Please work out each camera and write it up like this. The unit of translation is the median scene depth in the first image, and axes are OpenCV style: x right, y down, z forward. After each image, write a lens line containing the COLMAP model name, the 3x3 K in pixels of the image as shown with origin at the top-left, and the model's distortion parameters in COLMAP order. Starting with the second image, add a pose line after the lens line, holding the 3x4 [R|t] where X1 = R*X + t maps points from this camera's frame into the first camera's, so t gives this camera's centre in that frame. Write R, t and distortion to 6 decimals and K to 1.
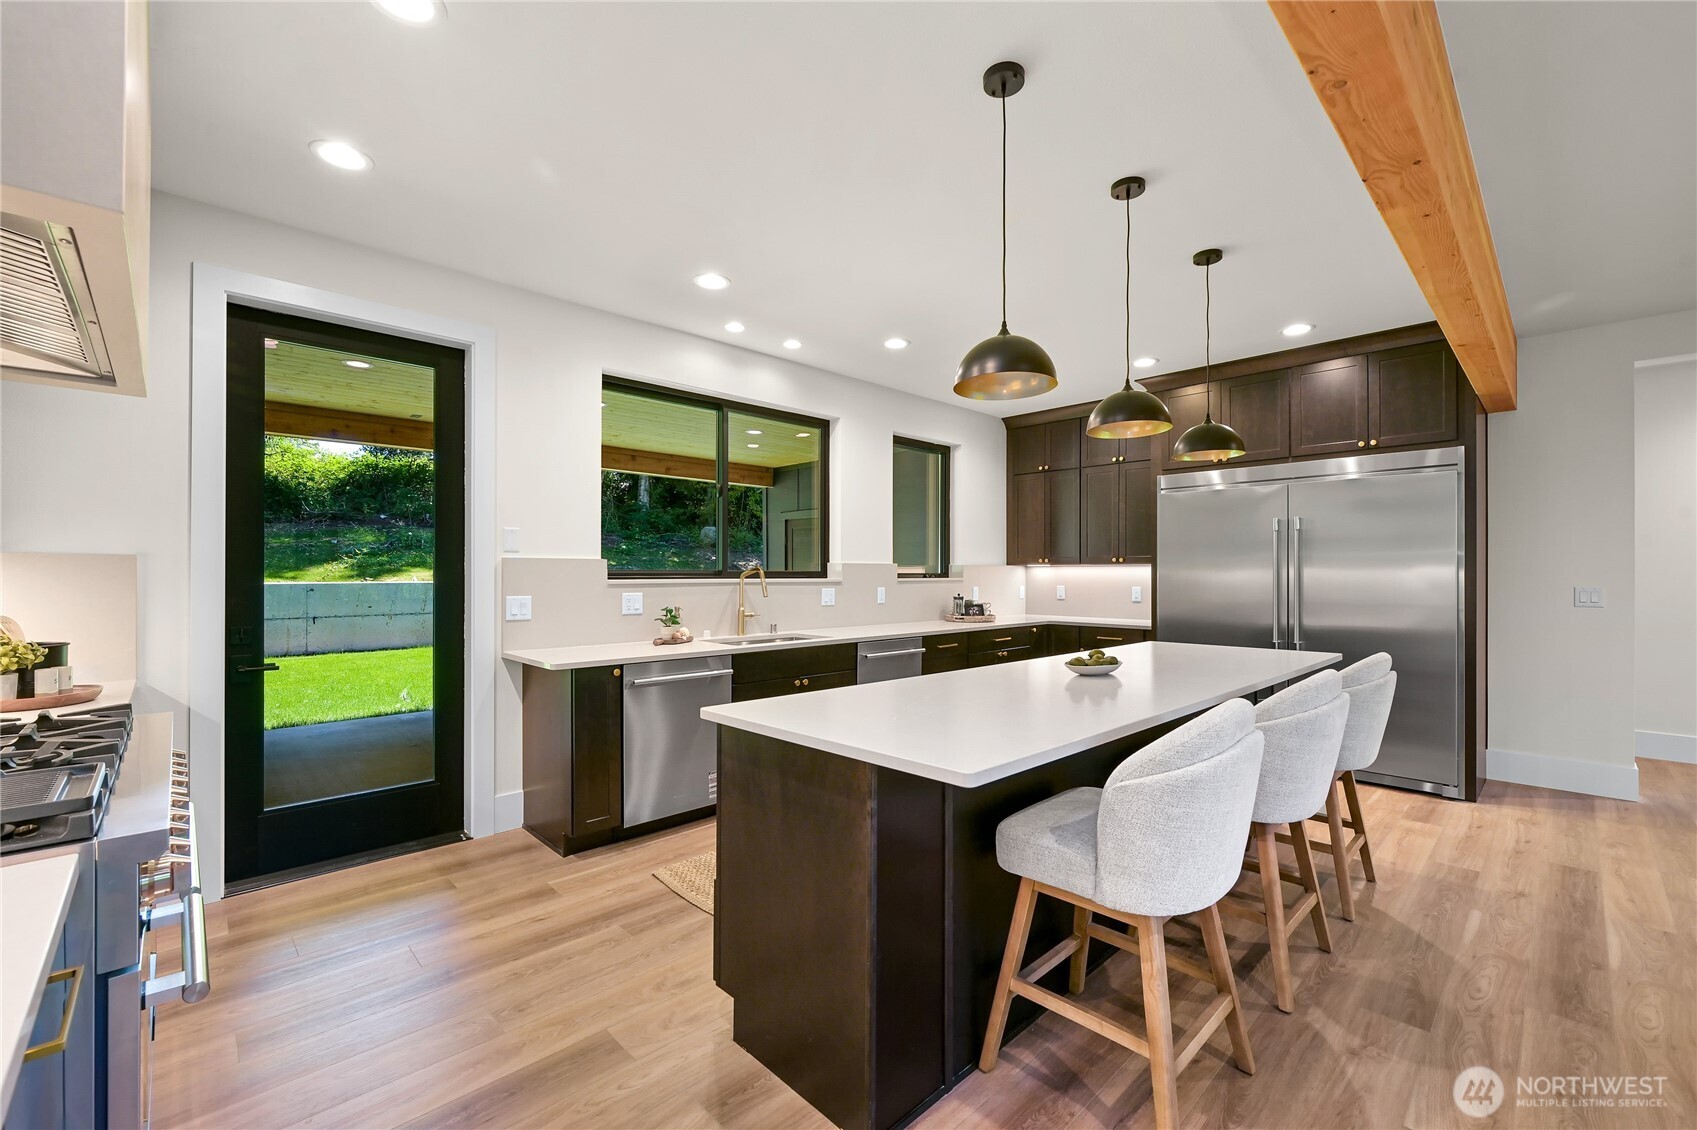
lens RADIAL K [[704.1, 0, 854.3], [0, 704.1, 569.0], [0, 0, 1]] dist [-0.000888, 0.000990]
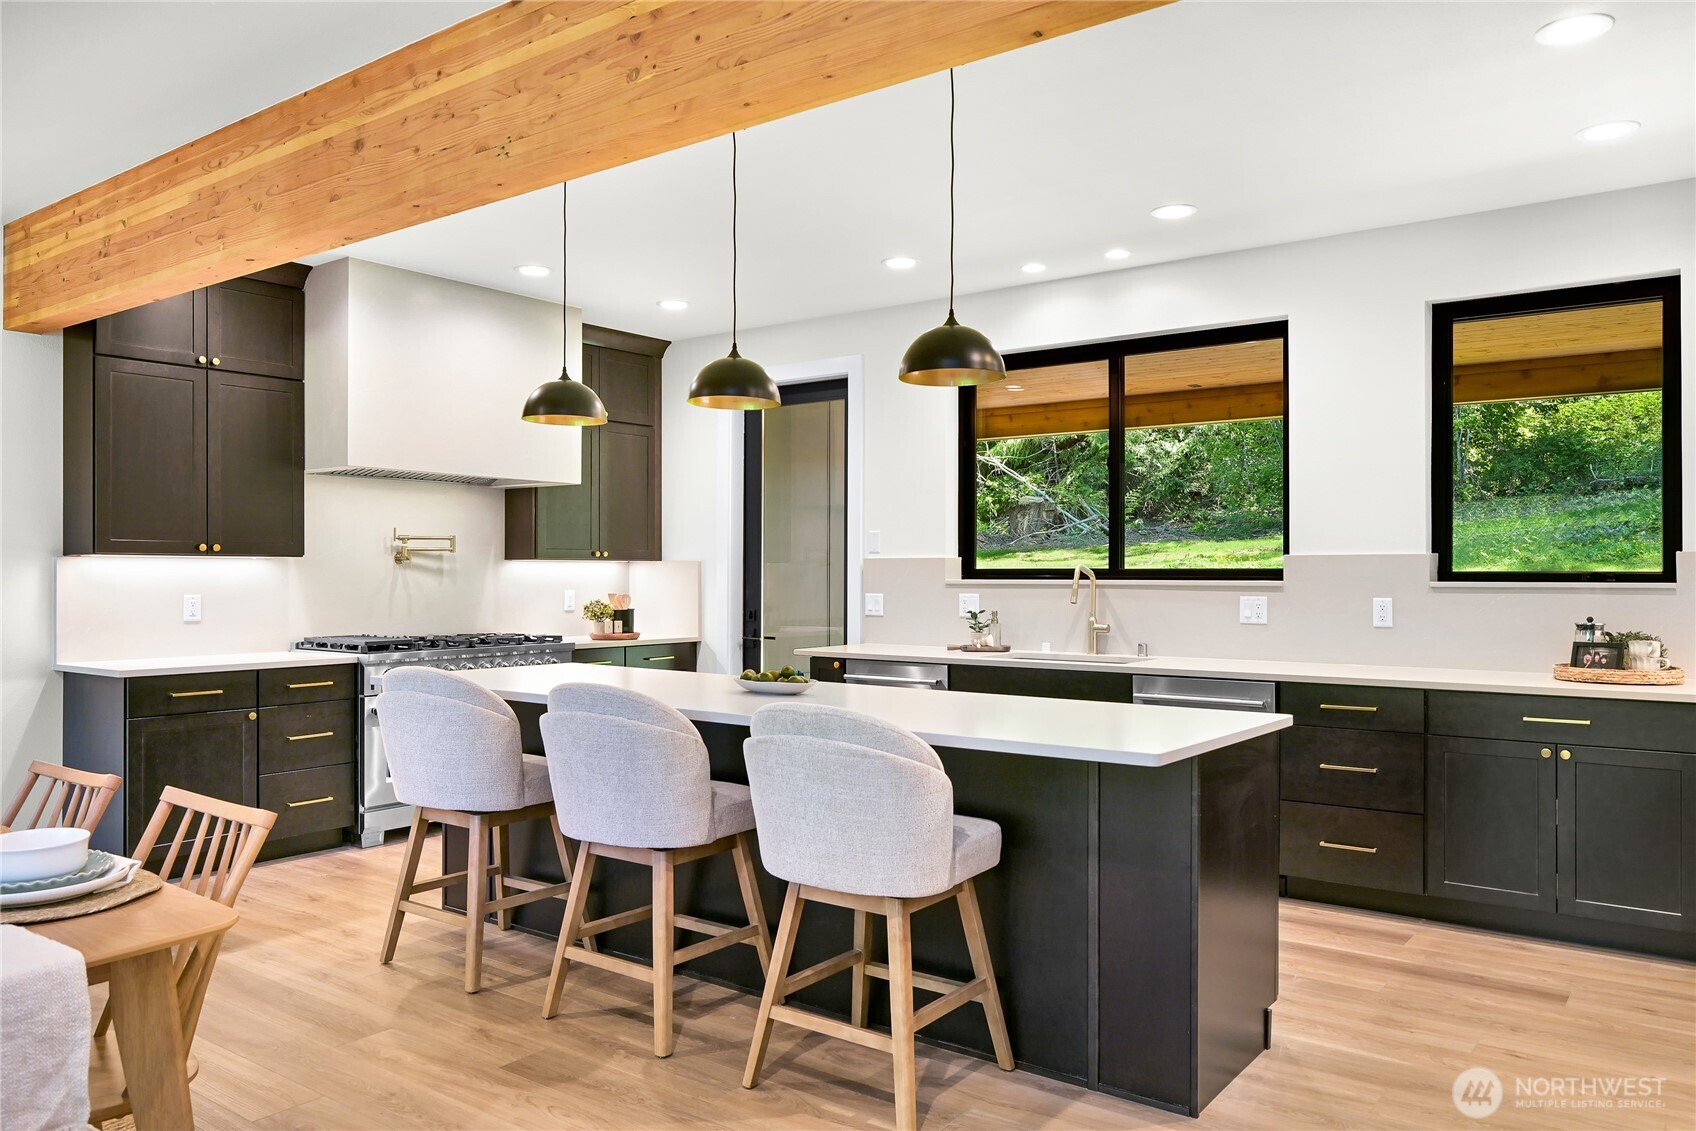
lens RADIAL K [[1200.5, 0, 843.0], [0, 1200.5, 568.8], [0, 0, 1]] dist [0.000313, -0.003008]
pose [[0.154499, -0.004537, -0.987983, 1.226658], [0.007965, 0.999963, -0.003347, 0.005066], [0.987961, -0.007353, 0.154529, 0.605346]]
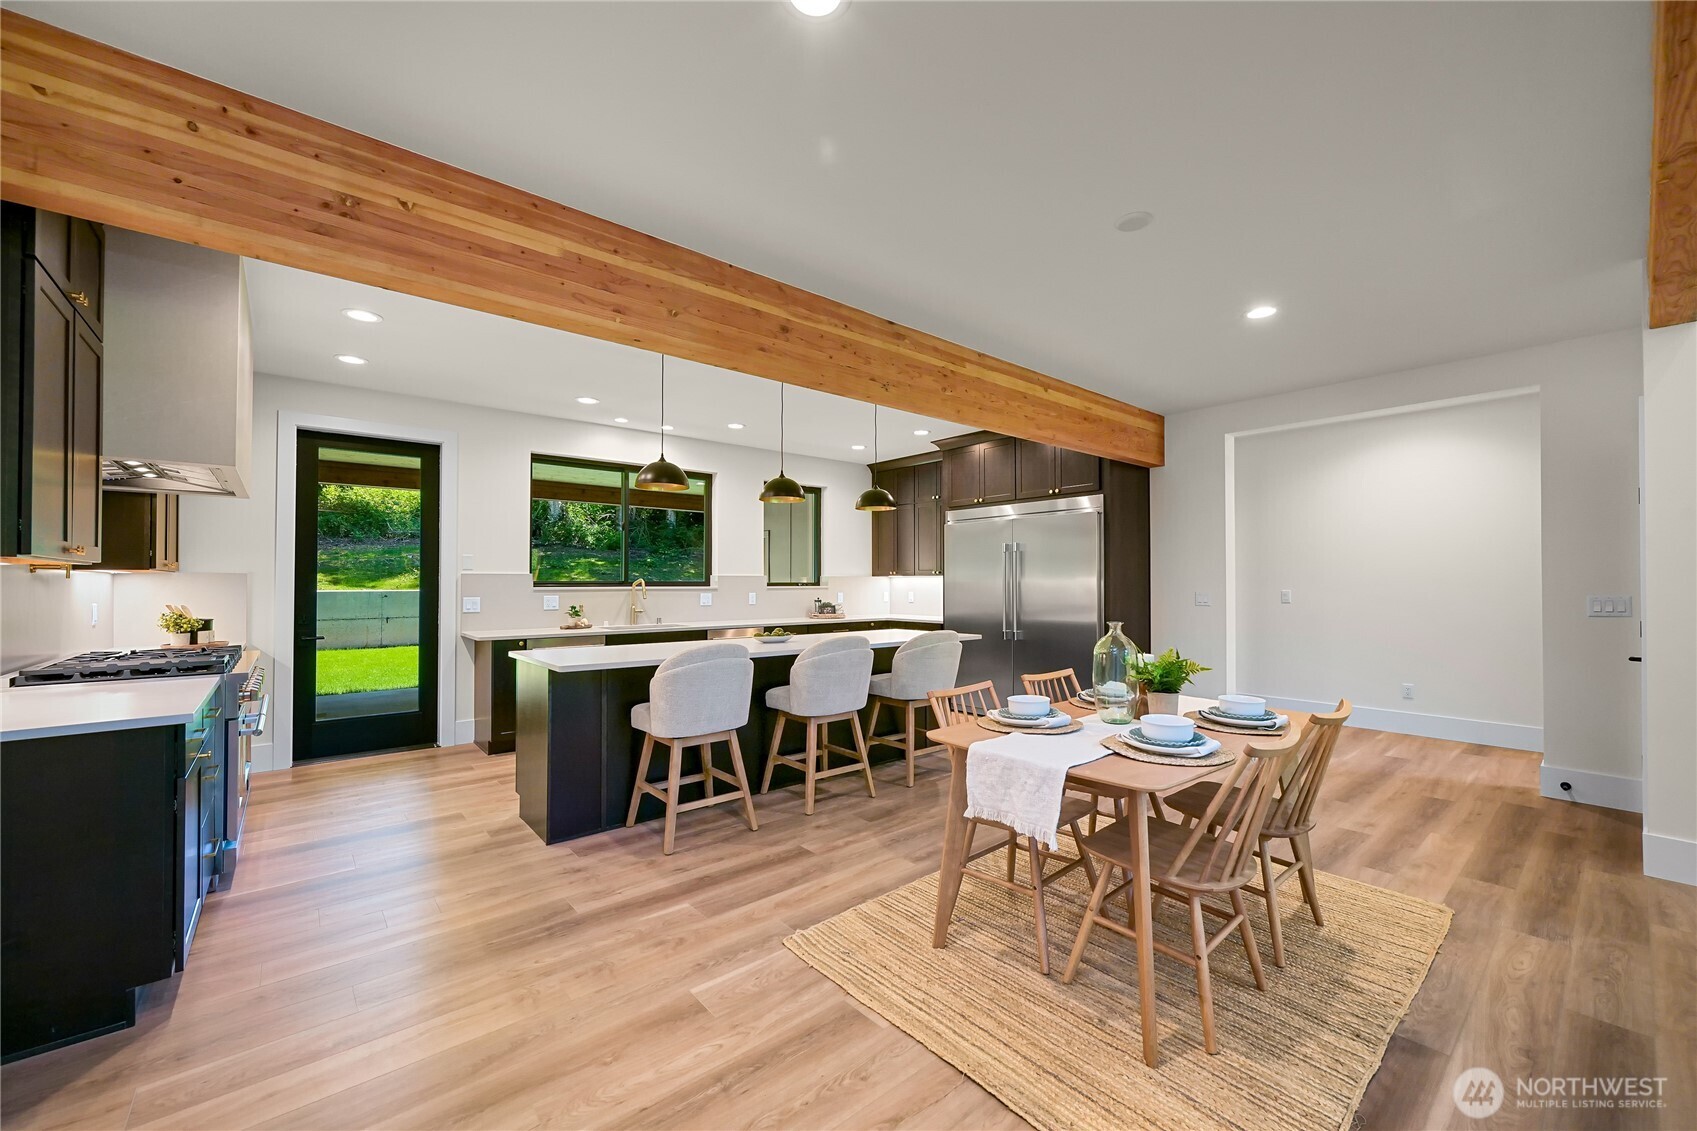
lens RADIAL K [[668.7, 0, 852.9], [0, 668.7, 569.6], [0, 0, 1]] dist [-0.003533, 0.000101]
pose [[0.997566, -0.003260, -0.069651, 0.449350], [0.002403, 0.999920, -0.012388, -0.003659], [0.069686, 0.012191, 0.997494, -0.413454]]
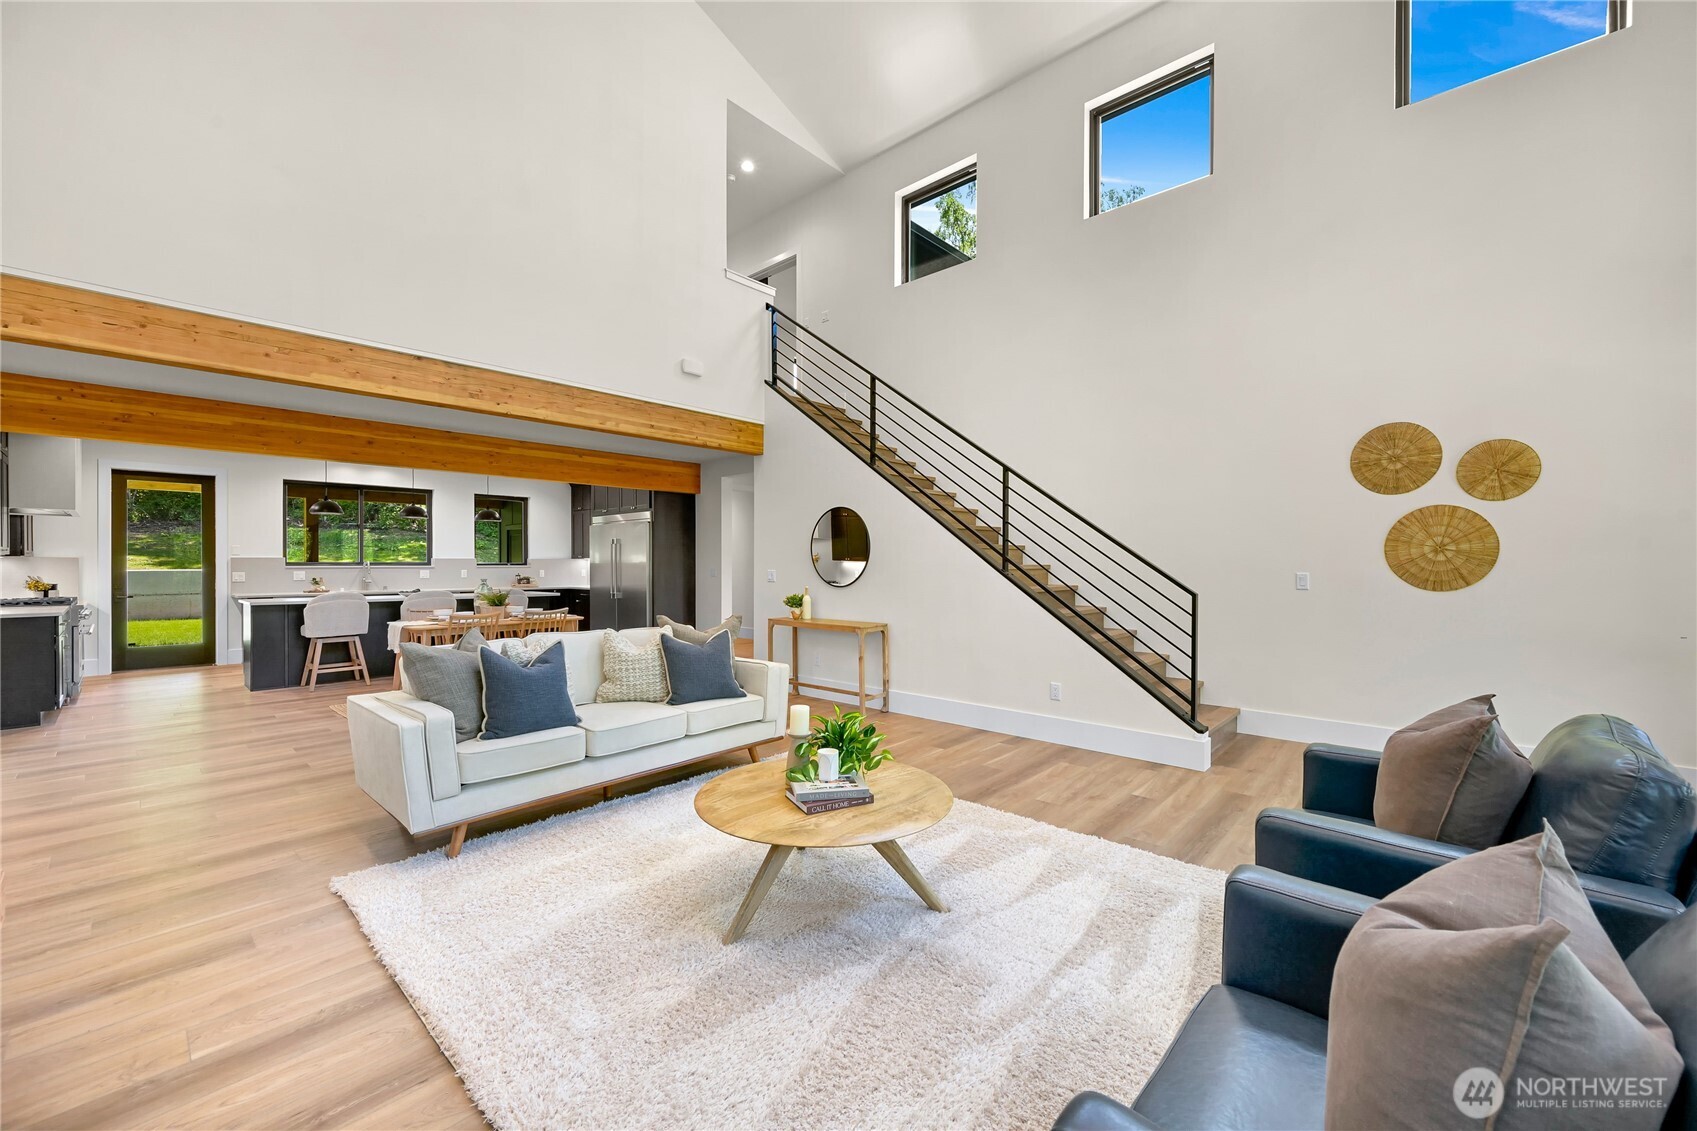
lens RADIAL K [[668.7, 0, 855.1], [0, 668.7, 561.0], [0, 0, 1]] dist [-0.003533, 0.000101]
pose [[0.997955, -0.002471, 0.063866, 1.448726], [0.002242, 0.999991, 0.003643, -0.006484], [-0.063874, -0.003492, 0.997952, -1.407025]]
